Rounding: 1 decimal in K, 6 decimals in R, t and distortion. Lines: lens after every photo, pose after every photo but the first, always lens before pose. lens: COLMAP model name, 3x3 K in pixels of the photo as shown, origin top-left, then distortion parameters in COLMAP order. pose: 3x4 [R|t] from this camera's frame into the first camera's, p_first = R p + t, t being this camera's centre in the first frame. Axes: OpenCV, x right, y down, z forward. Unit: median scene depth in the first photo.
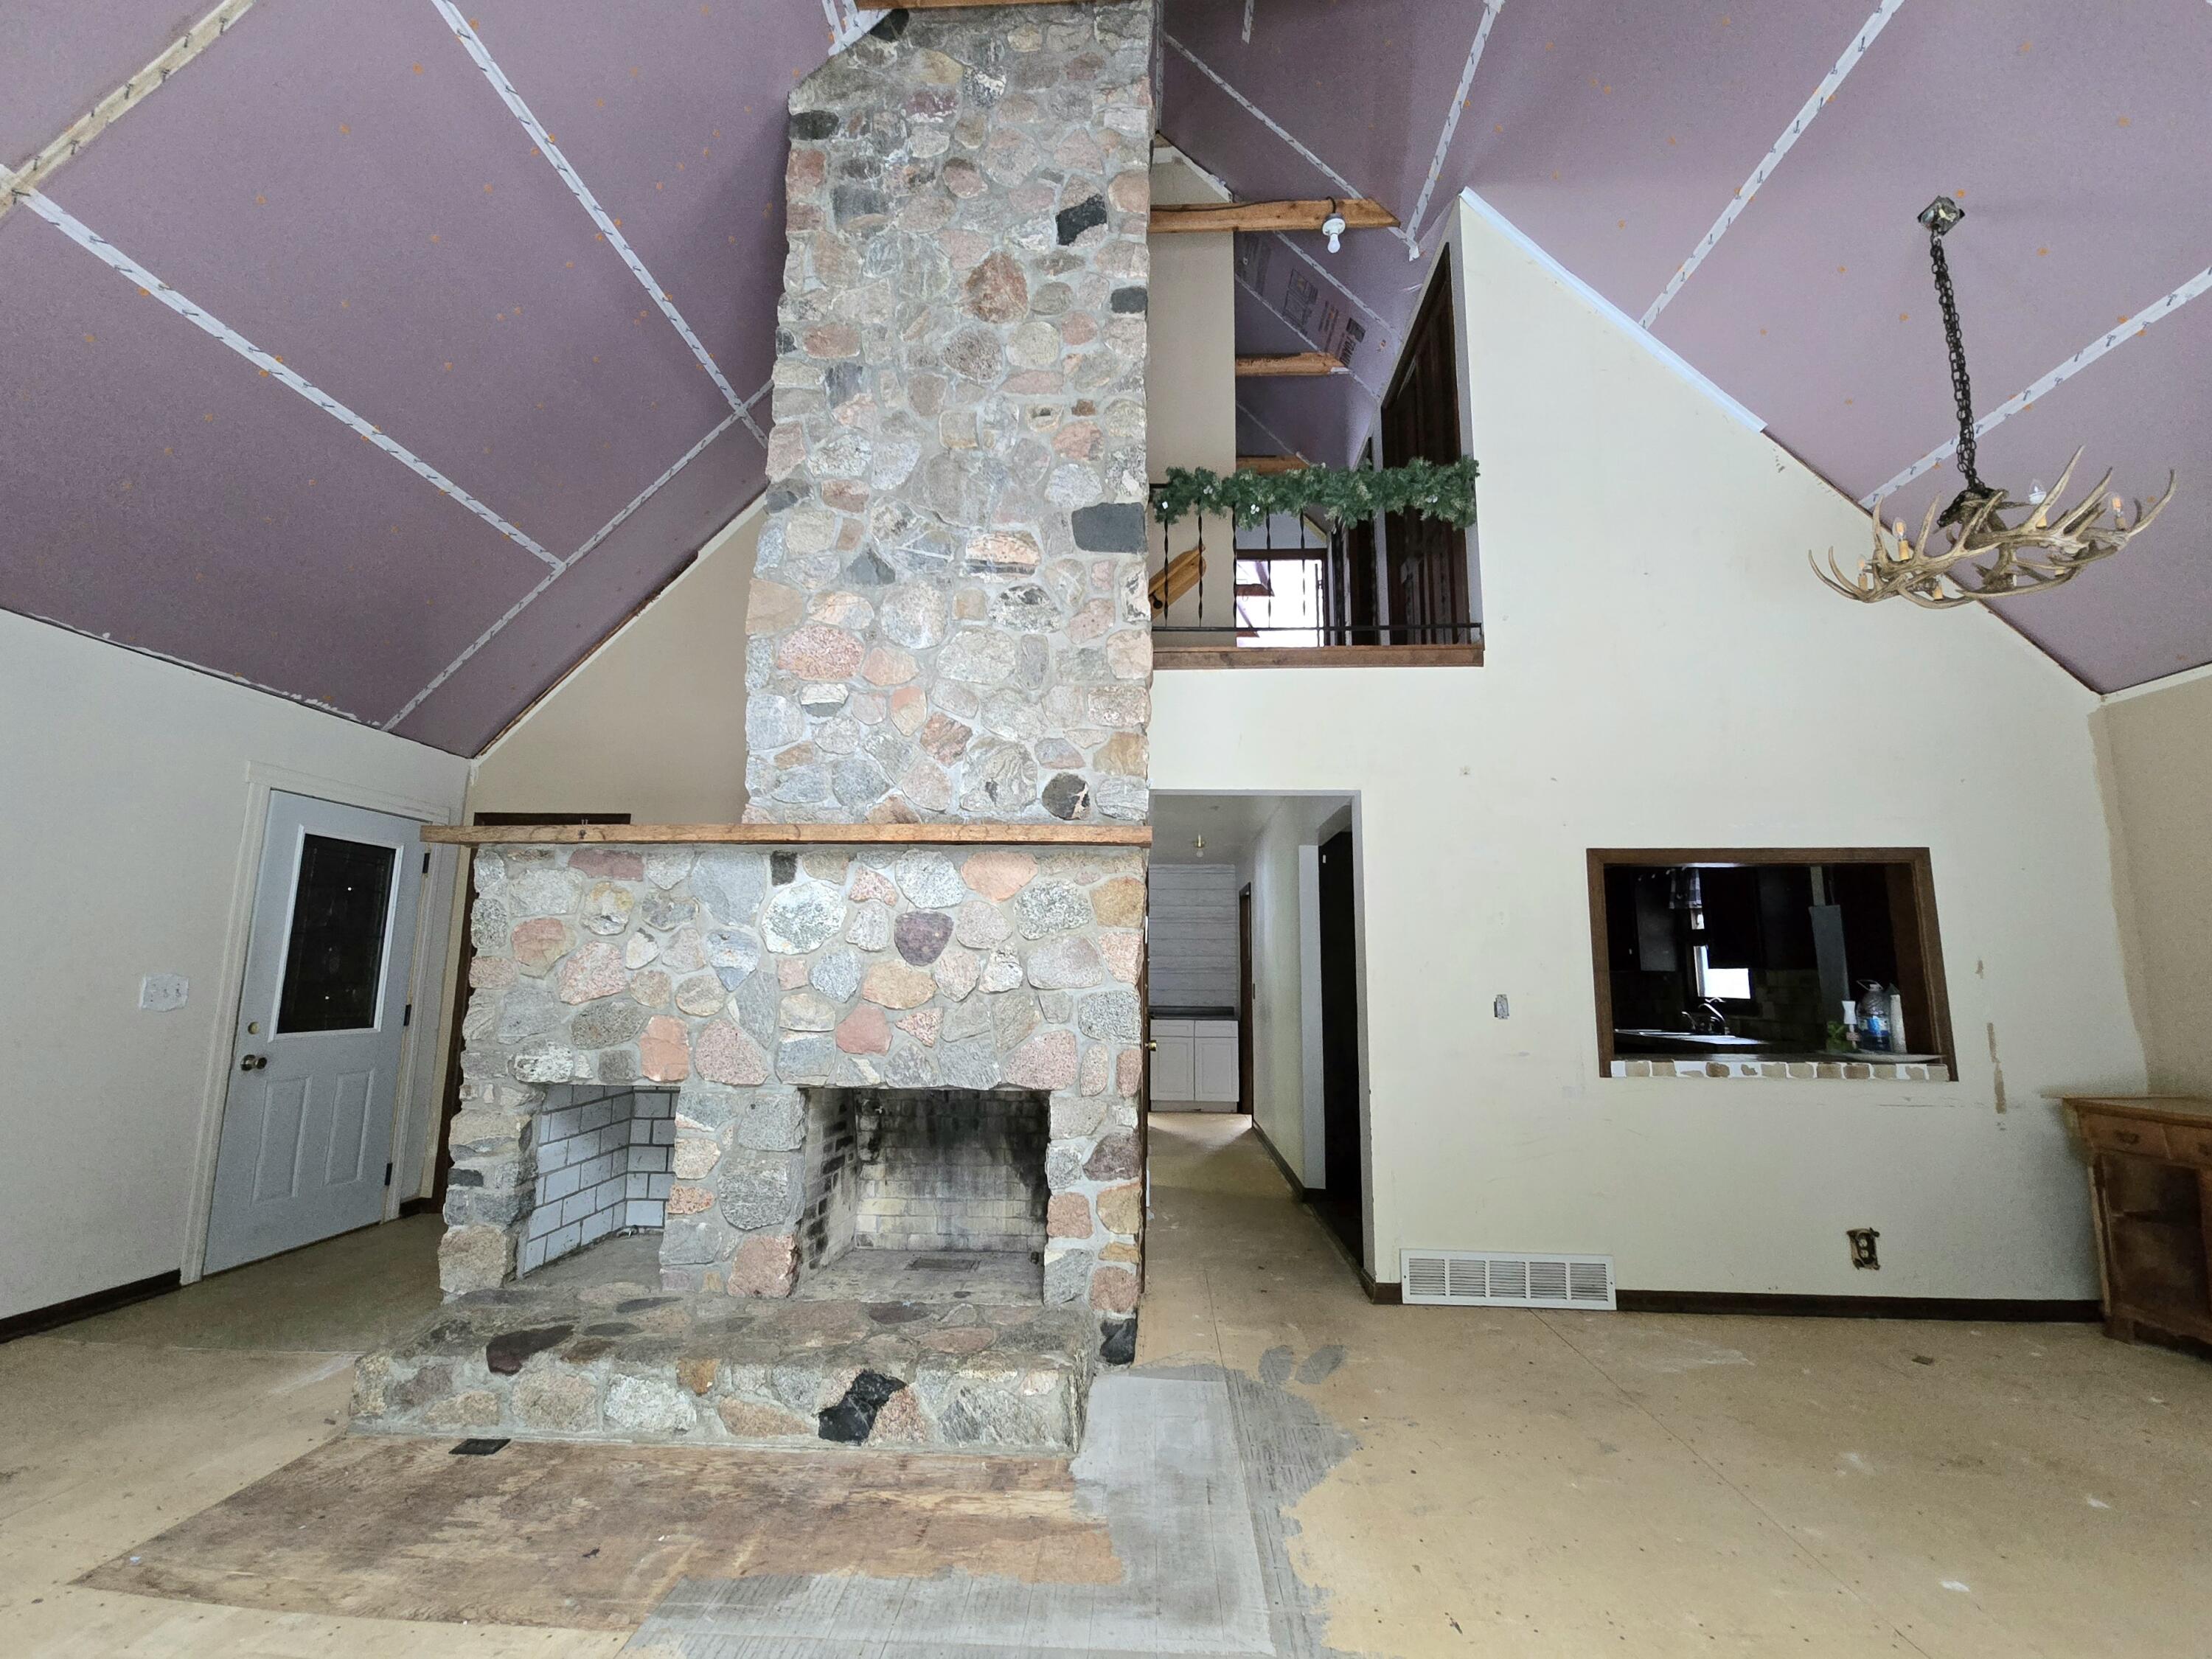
lens RADIAL K [[954.1, 0, 1099.0], [0, 954.1, 826.9], [0, 0, 1]] dist [0.004357, -0.001213]
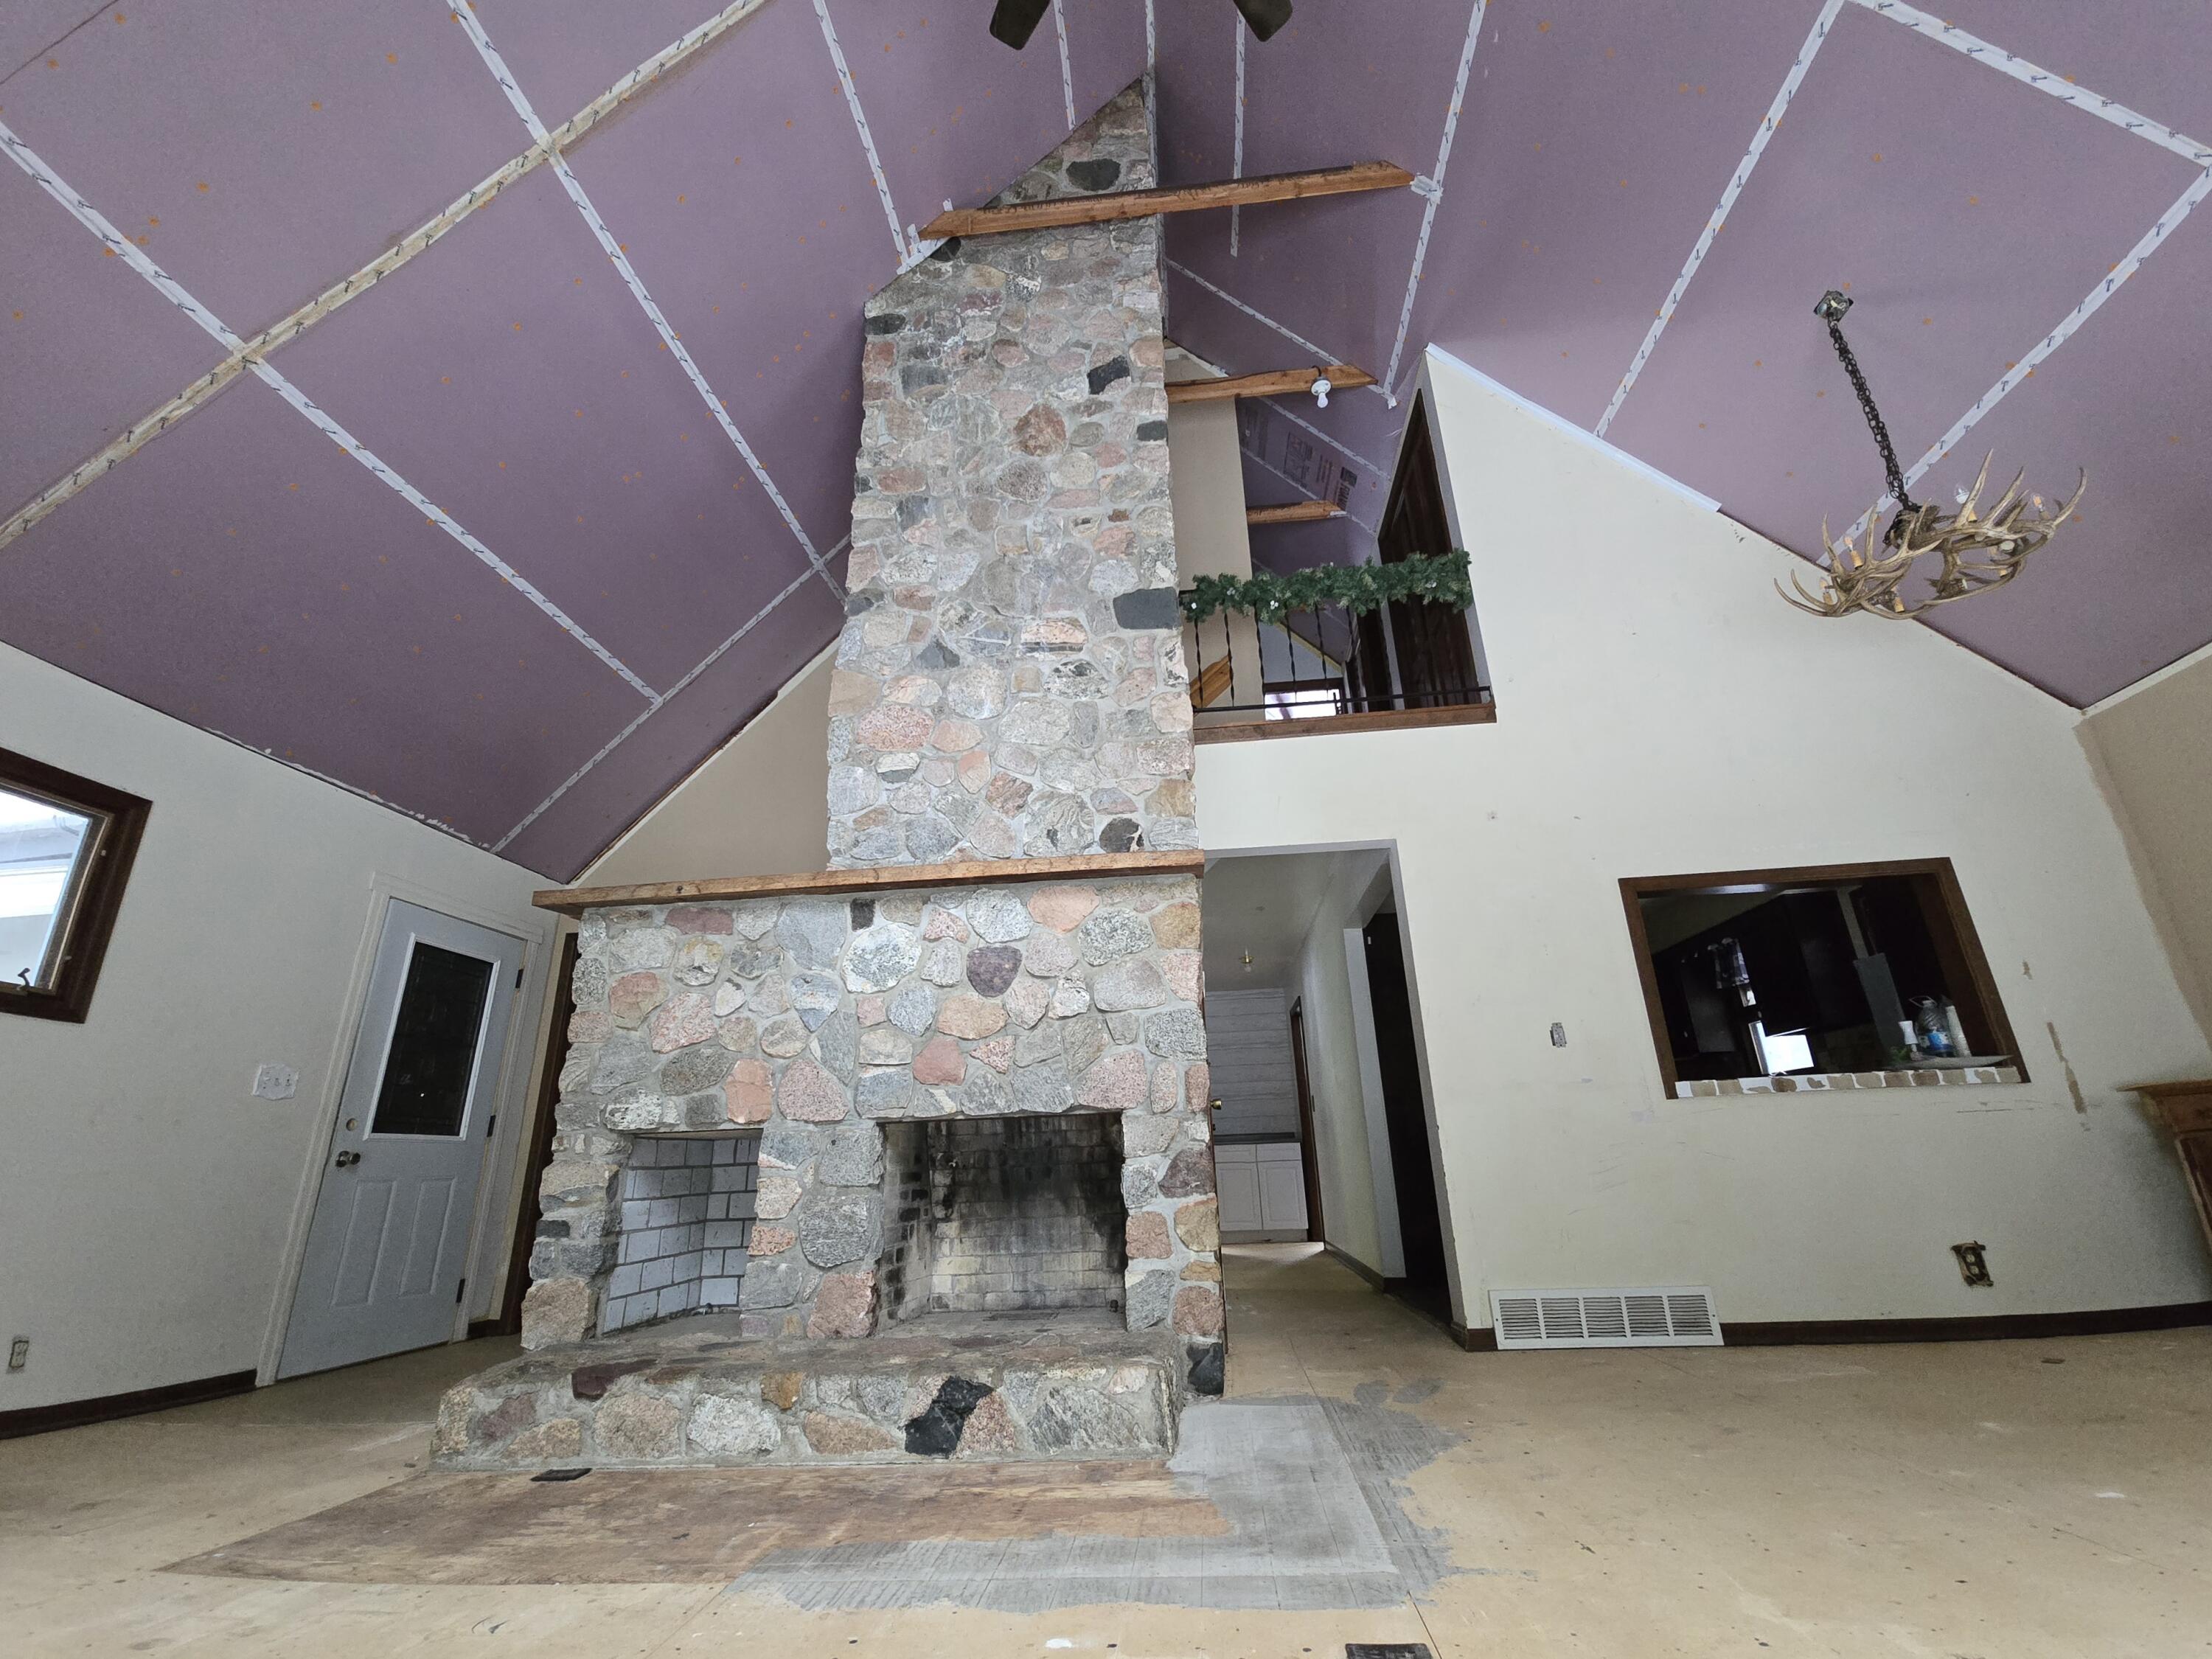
lens RADIAL K [[924.7, 0, 1115.6], [0, 924.7, 829.3], [0, 0, 1]] dist [0.003515, -0.000590]
pose [[0.998210, -0.056063, -0.020807, -0.018580], [0.050979, 0.979682, -0.193969, 0.158197], [0.031259, 0.192561, 0.980787, -0.028119]]
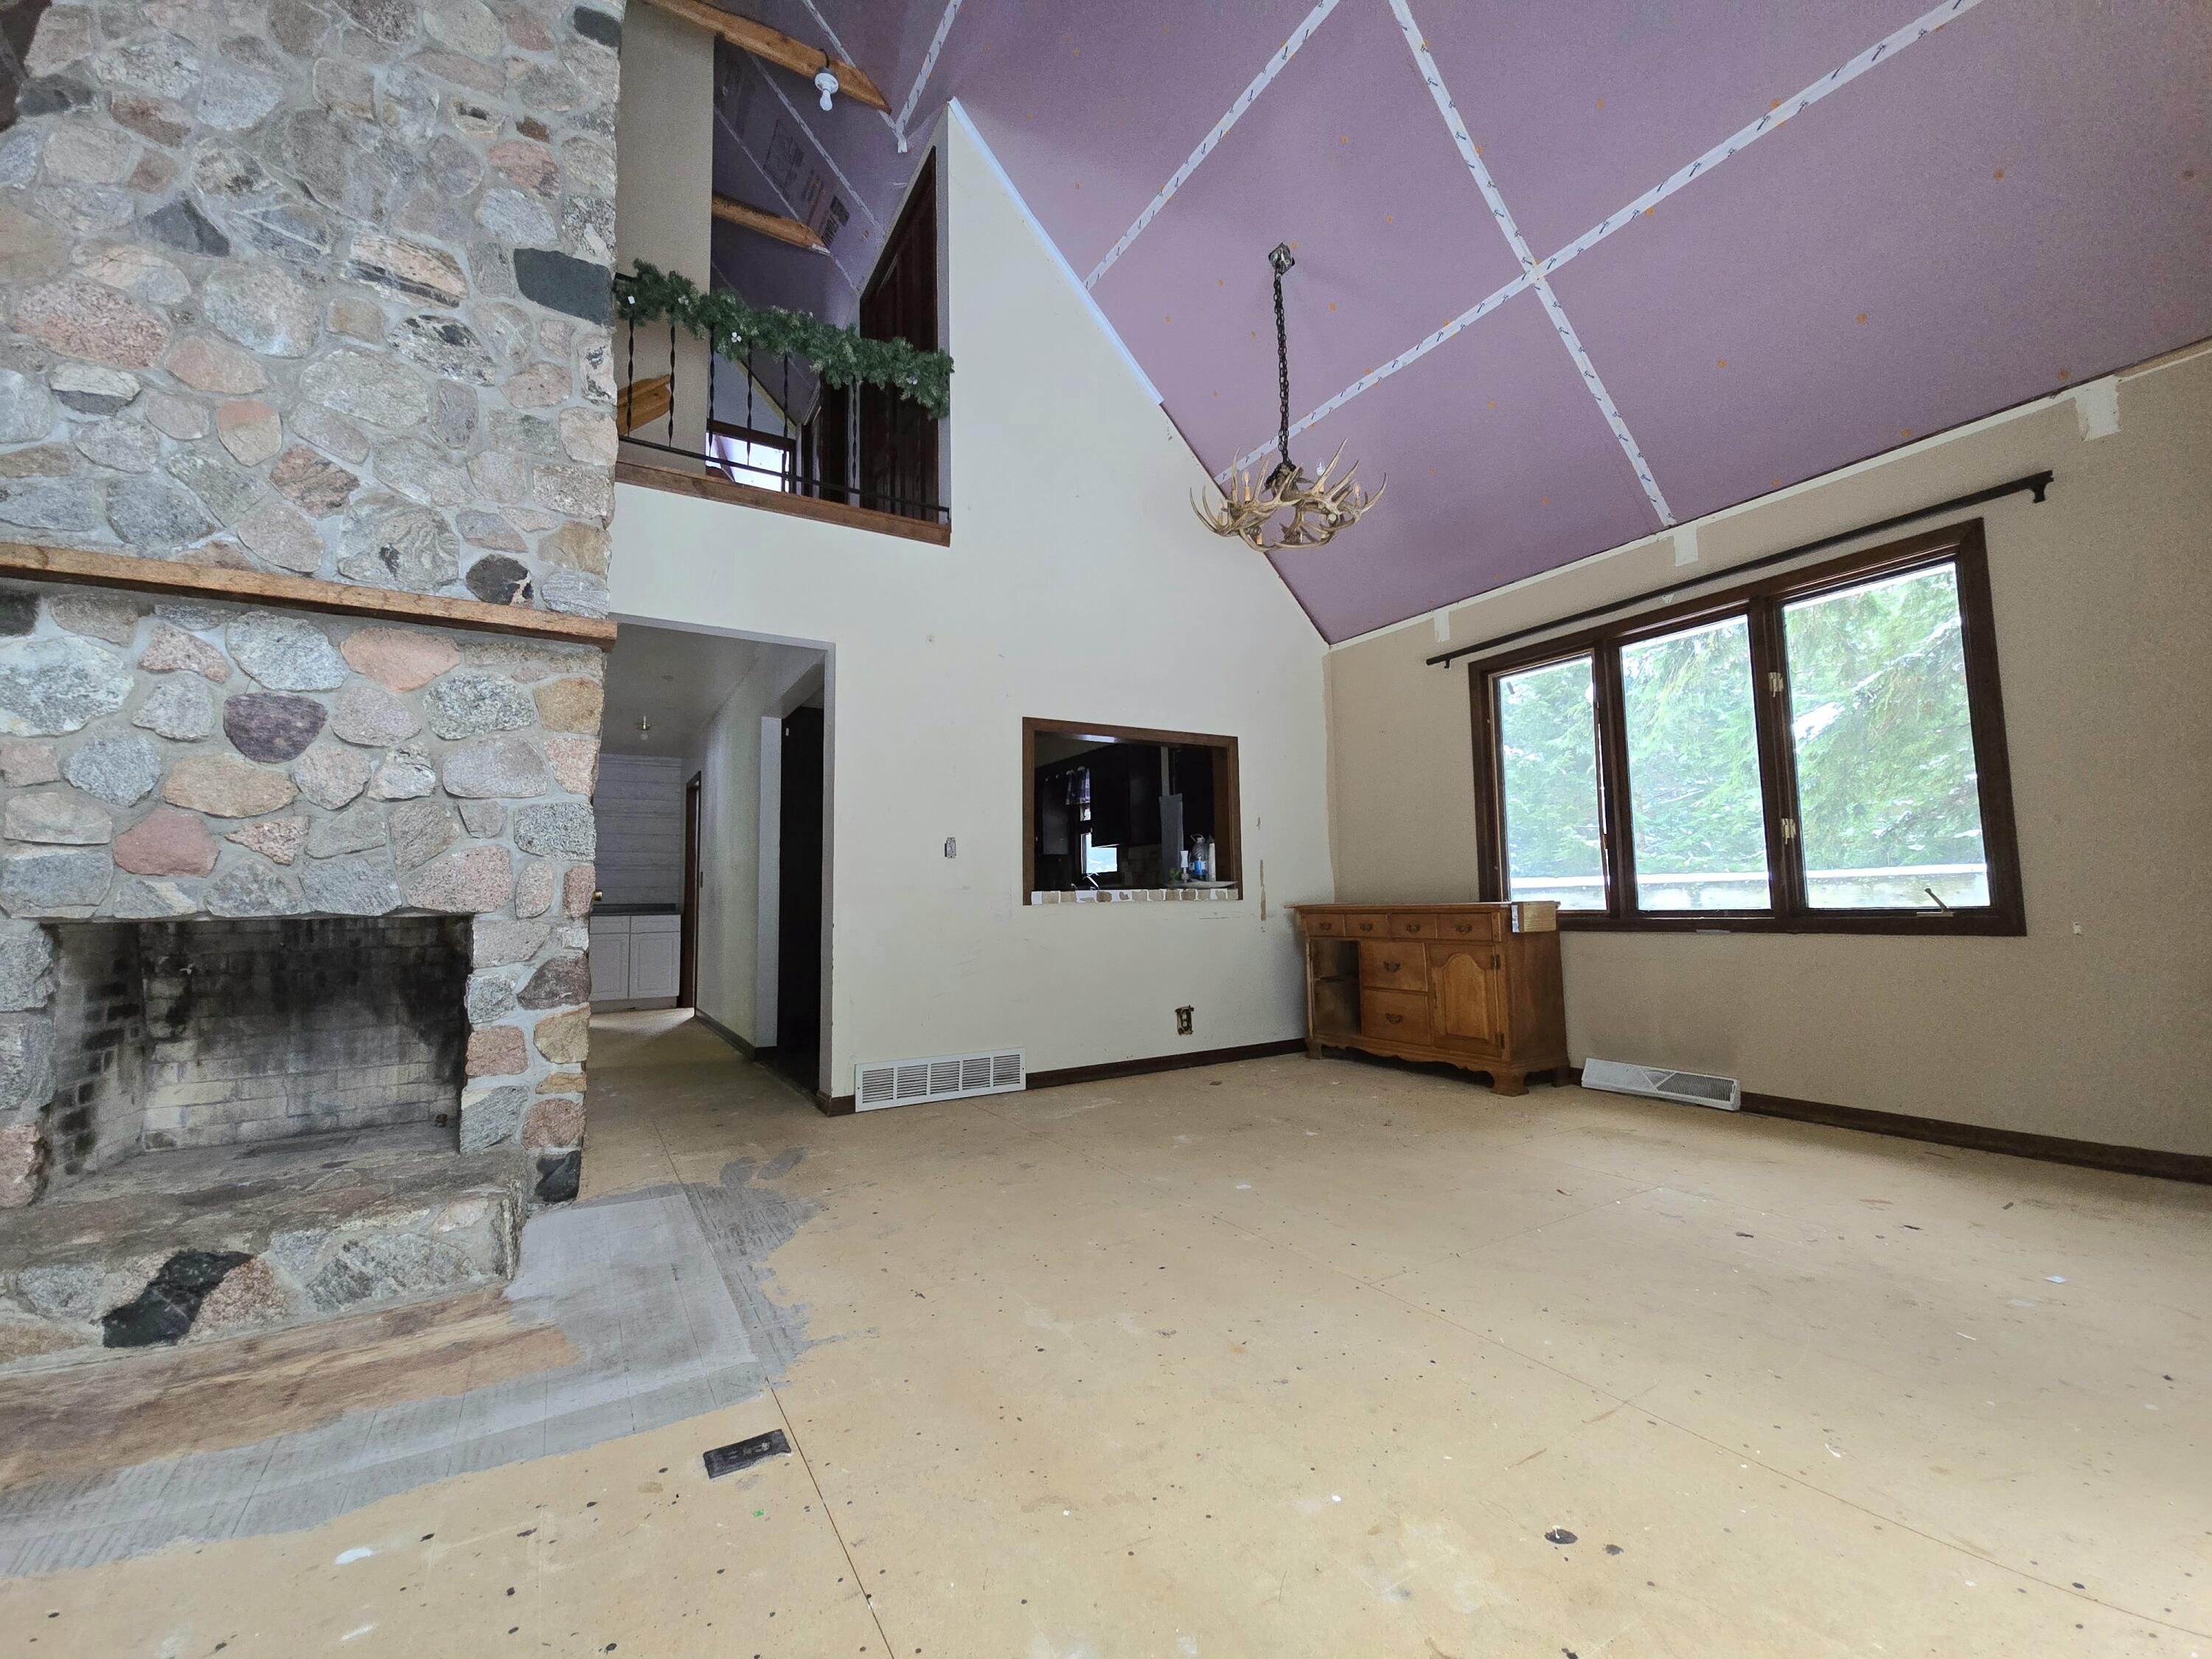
lens RADIAL K [[895.9, 0, 1099.9], [0, 895.9, 828.9], [0, 0, 1]] dist [0.004380, -0.000414]
pose [[0.829492, 0.021463, 0.558106, -0.032591], [-0.058978, 0.997041, 0.049313, 0.115109], [-0.555395, -0.073821, 0.828303, 0.017070]]
